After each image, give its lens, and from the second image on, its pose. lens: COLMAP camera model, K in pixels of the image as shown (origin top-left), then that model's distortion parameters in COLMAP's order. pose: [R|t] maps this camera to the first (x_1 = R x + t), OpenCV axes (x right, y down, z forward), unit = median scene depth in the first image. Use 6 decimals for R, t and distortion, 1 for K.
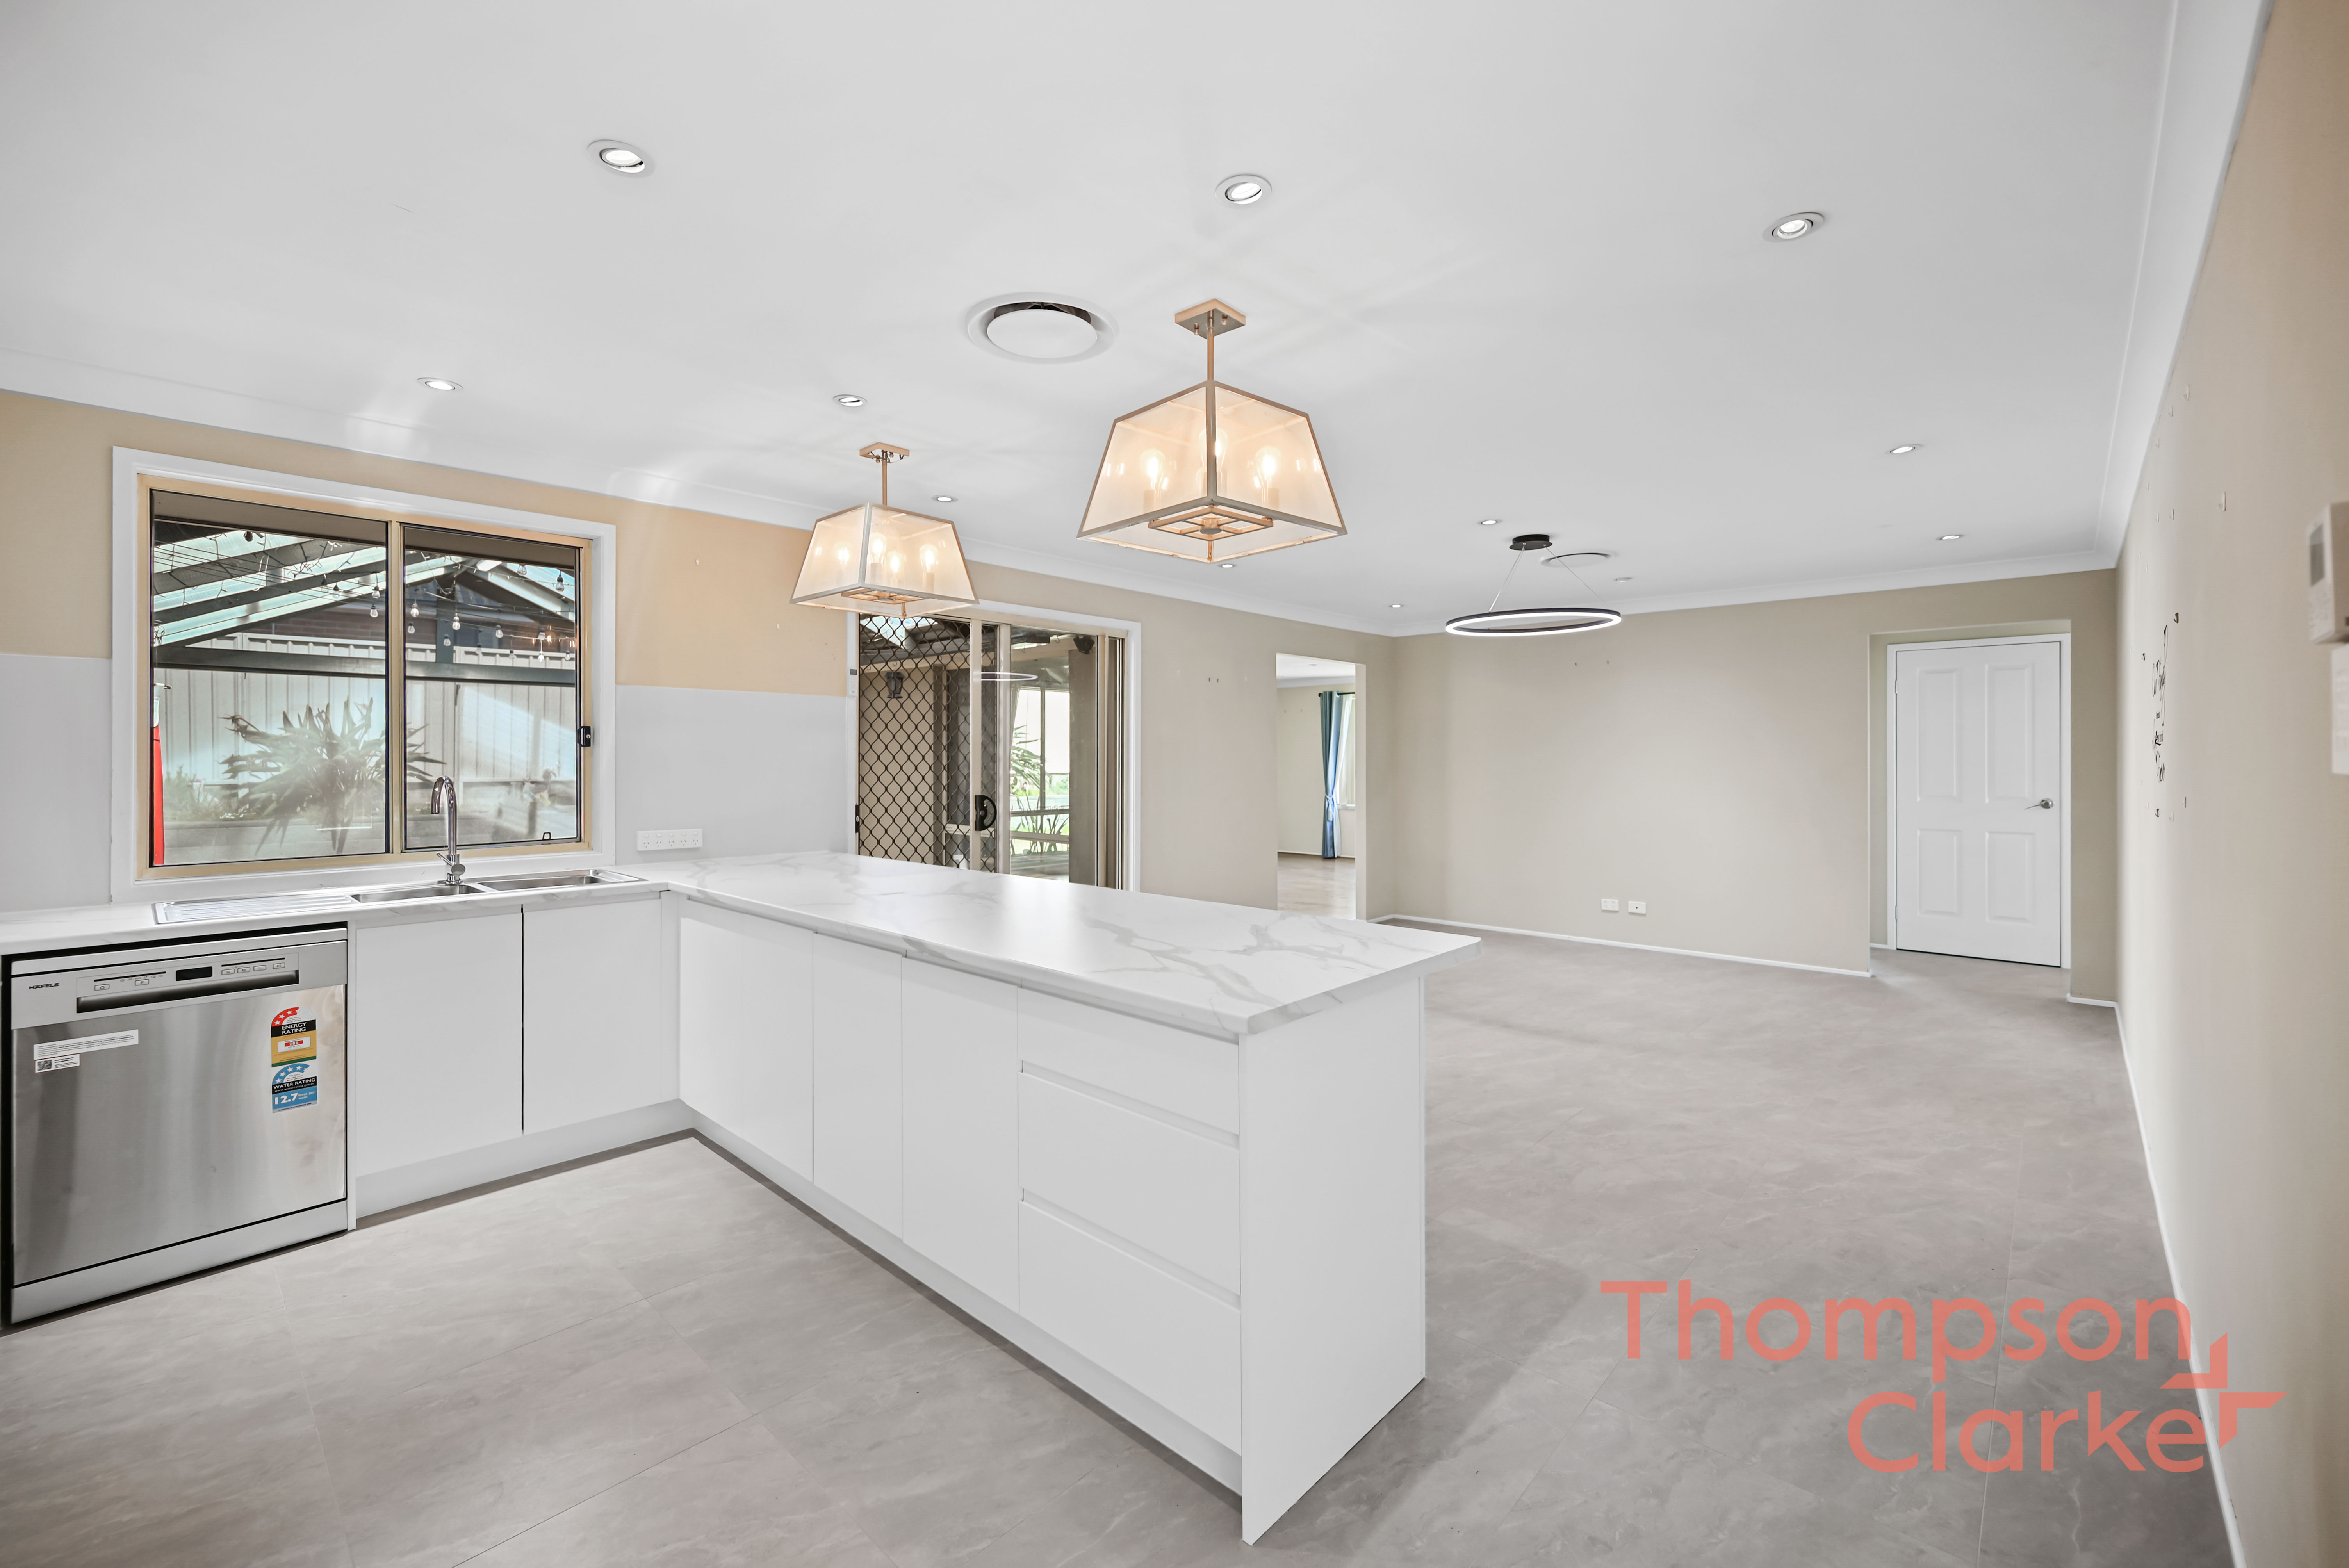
lens RADIAL K [[968.8, 0, 1172.8], [0, 968.8, 754.4], [0, 0, 1]] dist [-0.001422, 0.000084]
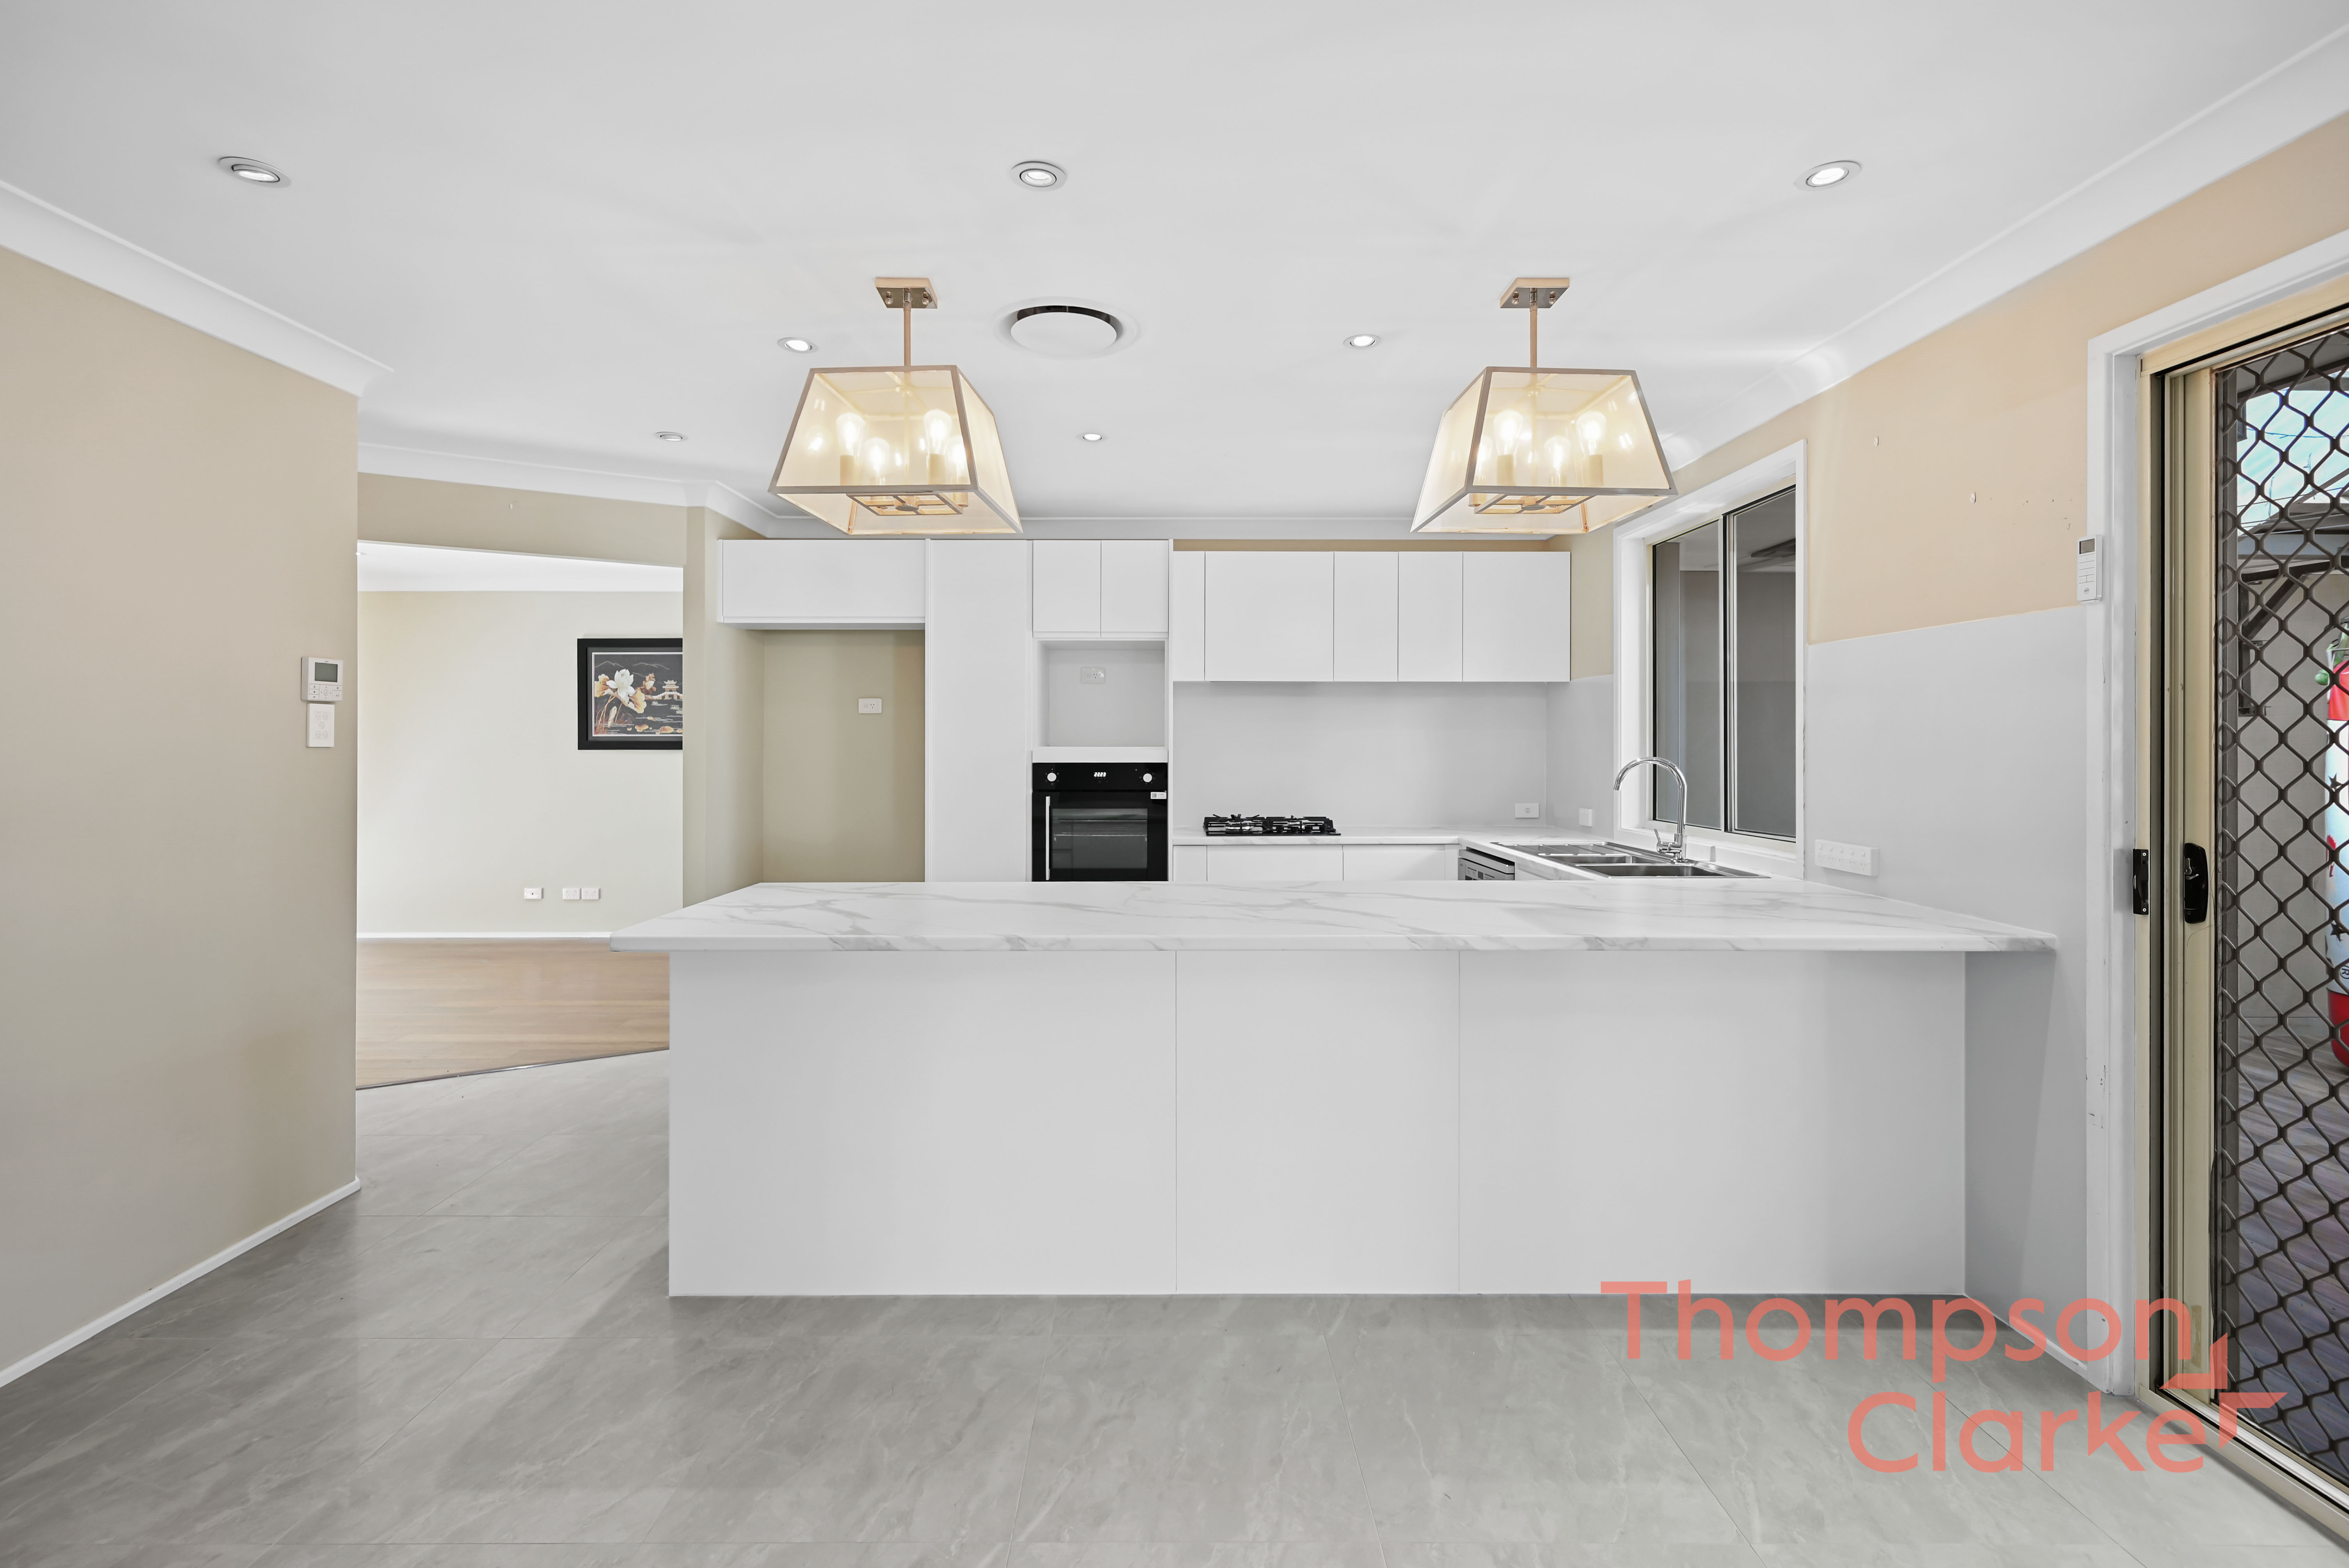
lens RADIAL K [[1047.9, 0, 1170.3], [0, 1047.9, 745.4], [0, 0, 1]] dist [-0.001985, 0.000132]
pose [[-0.730658, 0.005707, -0.682720, 0.462654], [0.004835, 0.999983, 0.003184, 0.003137], [0.682727, -0.000975, -0.730673, 1.598259]]
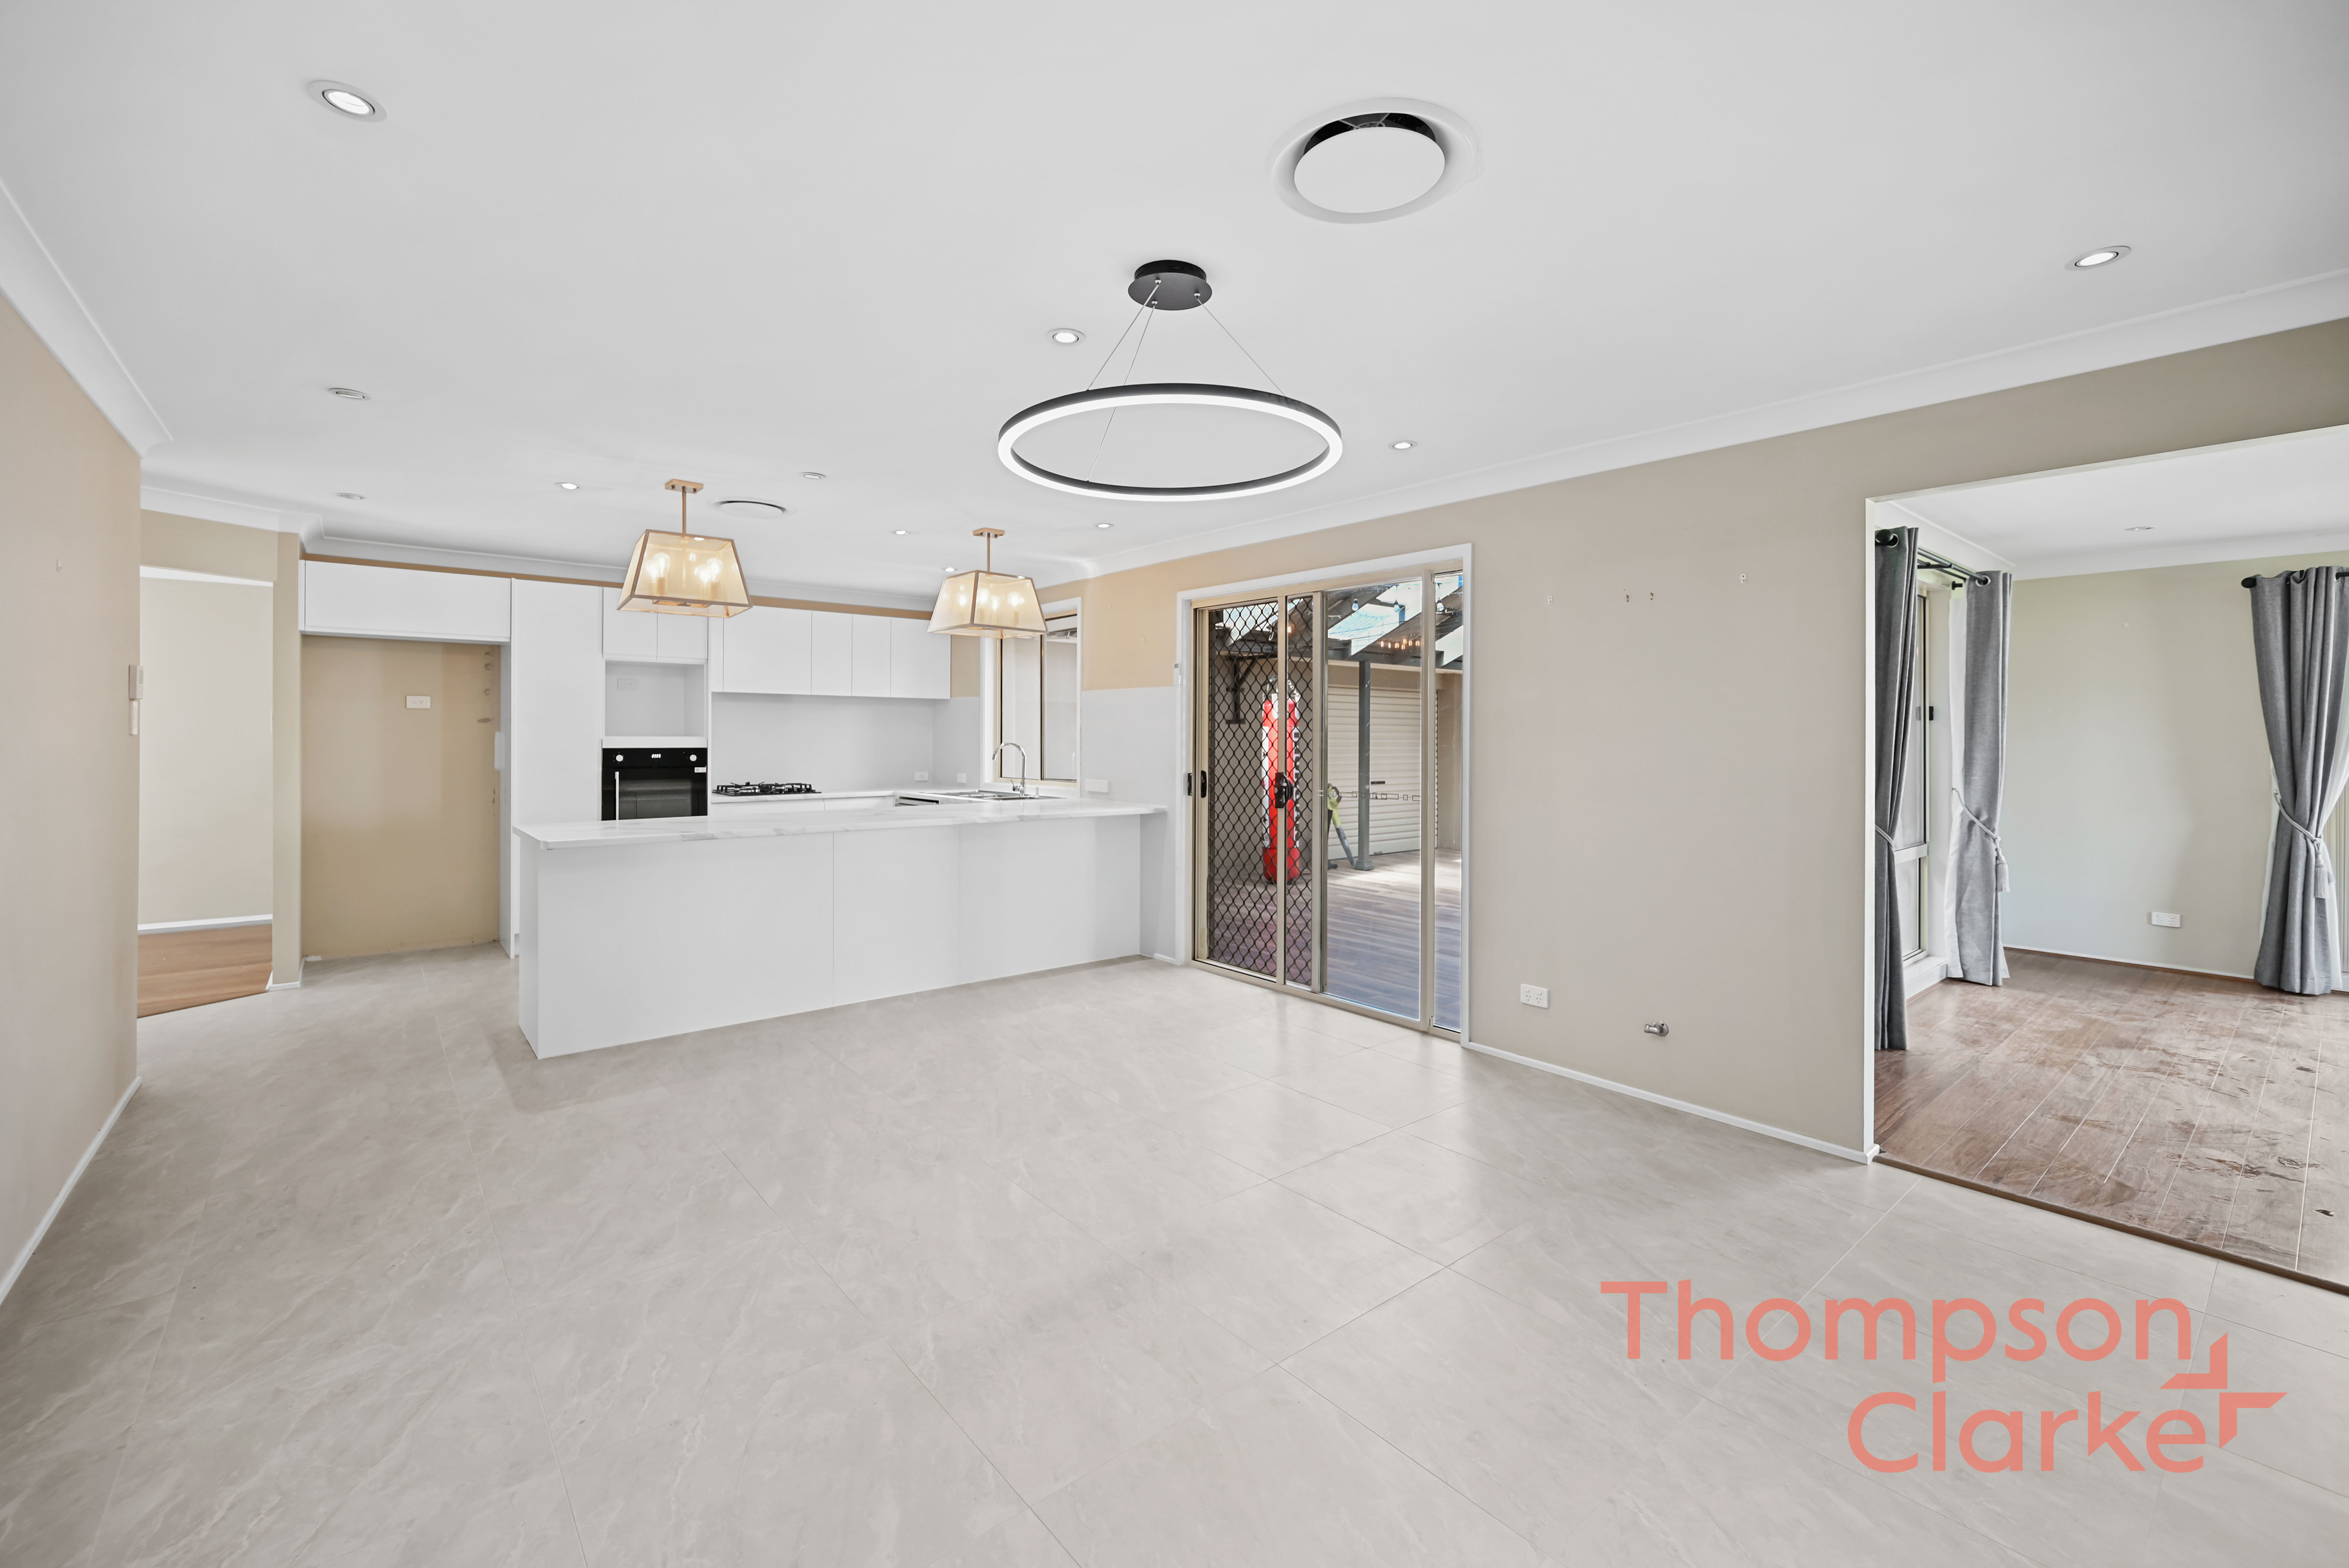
lens RADIAL K [[968.8, 0, 1150.5], [0, 968.8, 742.9], [0, 0, 1]] dist [-0.001422, 0.000084]
pose [[-0.139640, 0.009528, -0.990156, 1.376729], [-0.000443, 0.999953, 0.009685, 0.002510], [0.990202, 0.001791, -0.139630, 1.716345]]
